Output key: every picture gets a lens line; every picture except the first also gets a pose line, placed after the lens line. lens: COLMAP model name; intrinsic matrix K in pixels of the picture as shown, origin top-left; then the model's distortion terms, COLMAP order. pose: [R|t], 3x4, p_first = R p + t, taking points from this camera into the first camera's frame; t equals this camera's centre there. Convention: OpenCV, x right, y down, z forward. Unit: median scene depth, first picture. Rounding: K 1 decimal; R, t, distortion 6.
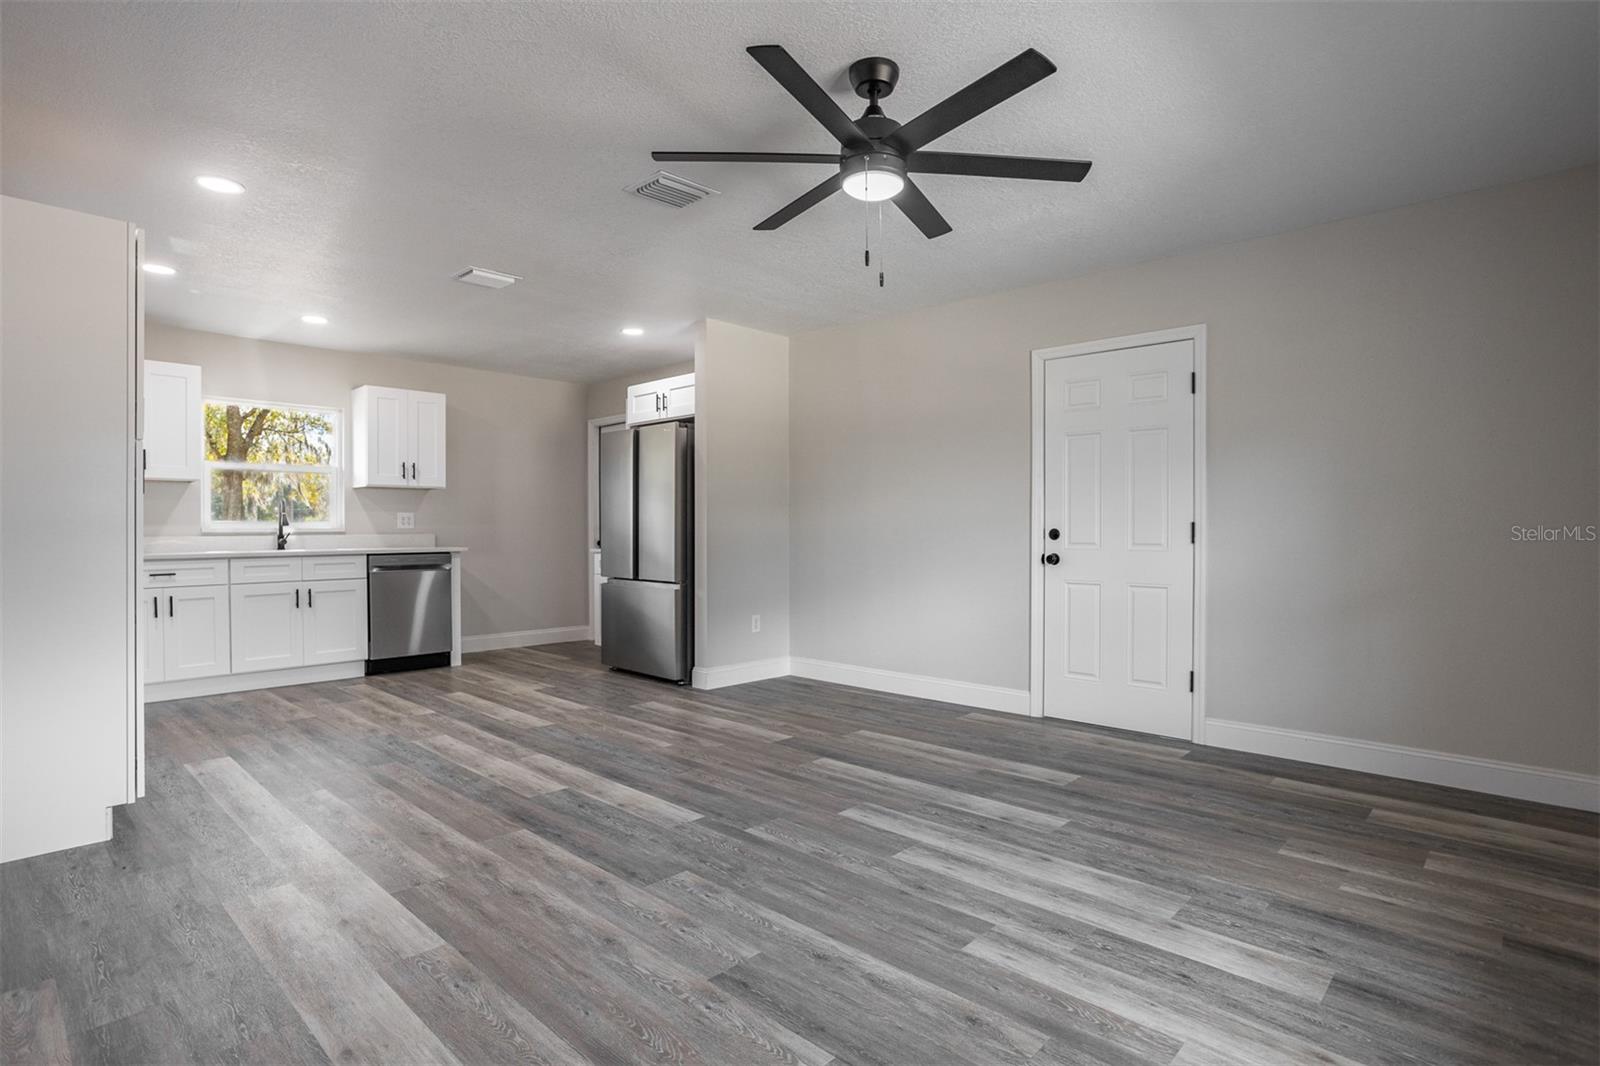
lens RADIAL K [[839.8, 0, 832.9], [0, 839.8, 537.0], [0, 0, 1]] dist [-0.054056, 0.038384]
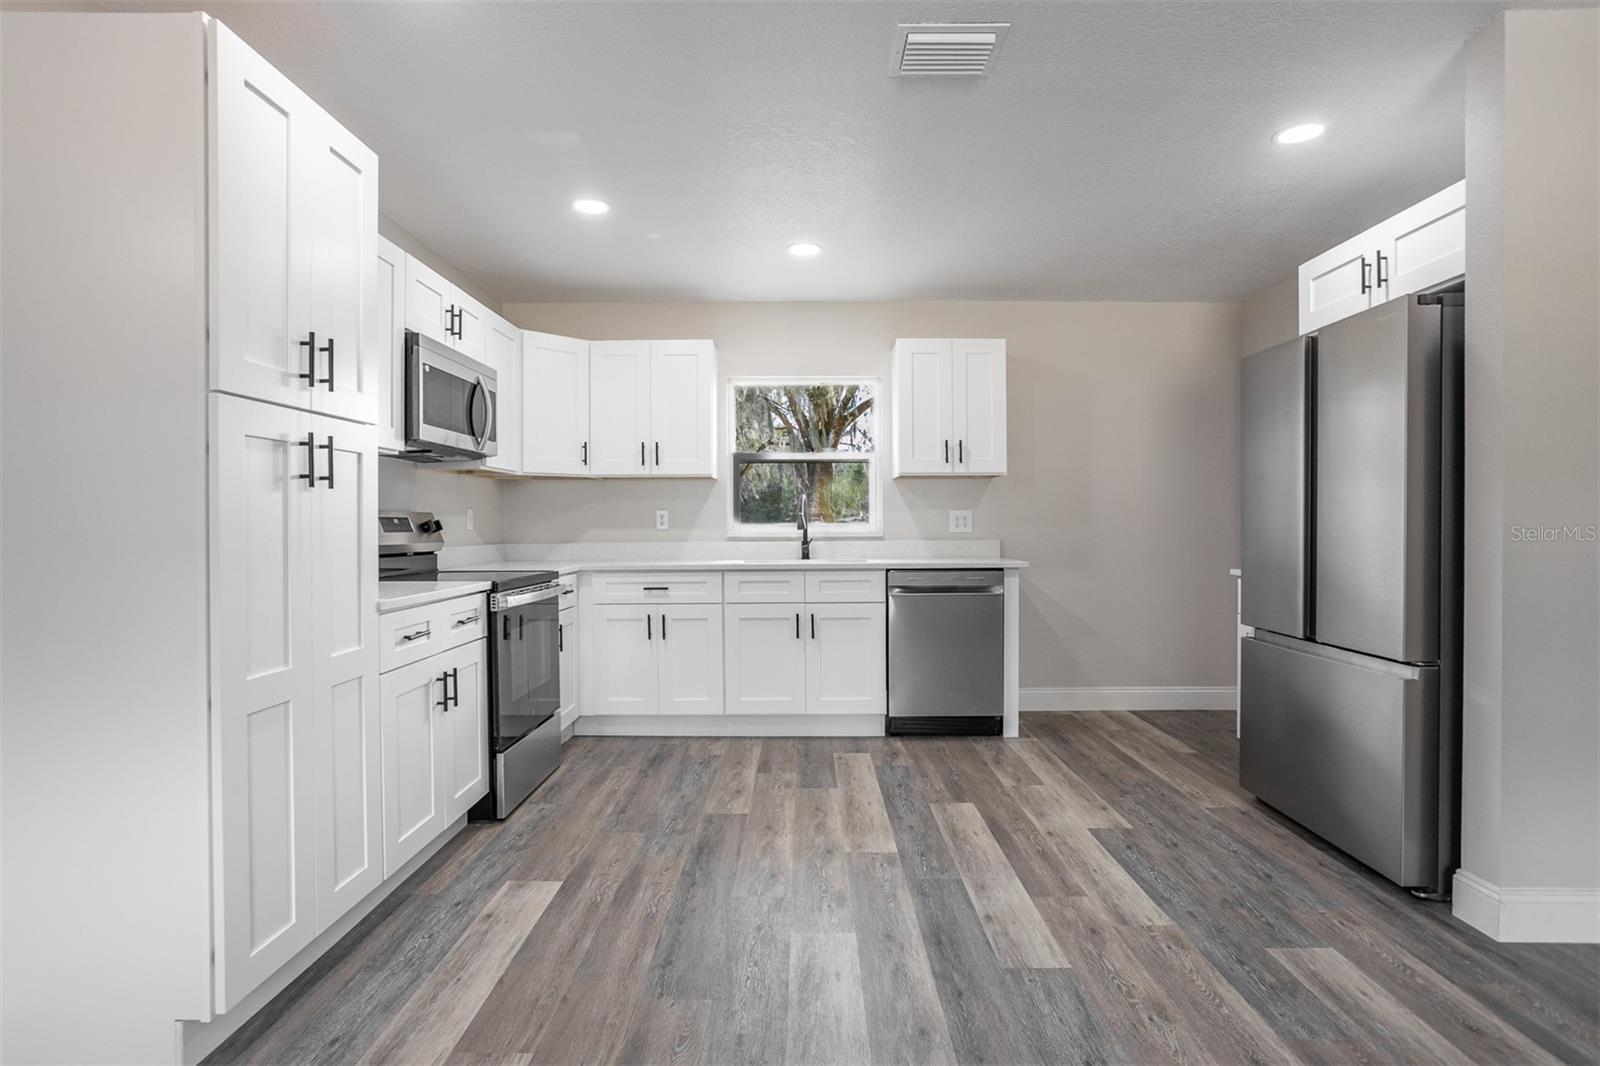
lens RADIAL K [[813.3, 0, 822.1], [0, 813.3, 530.9], [0, 0, 1]] dist [-0.001668, 0.000041]
pose [[0.685834, 0.004153, -0.727746, -0.120512], [-0.007292, 0.999973, -0.001166, -0.015266], [0.727721, 0.006107, 0.685846, 0.659254]]
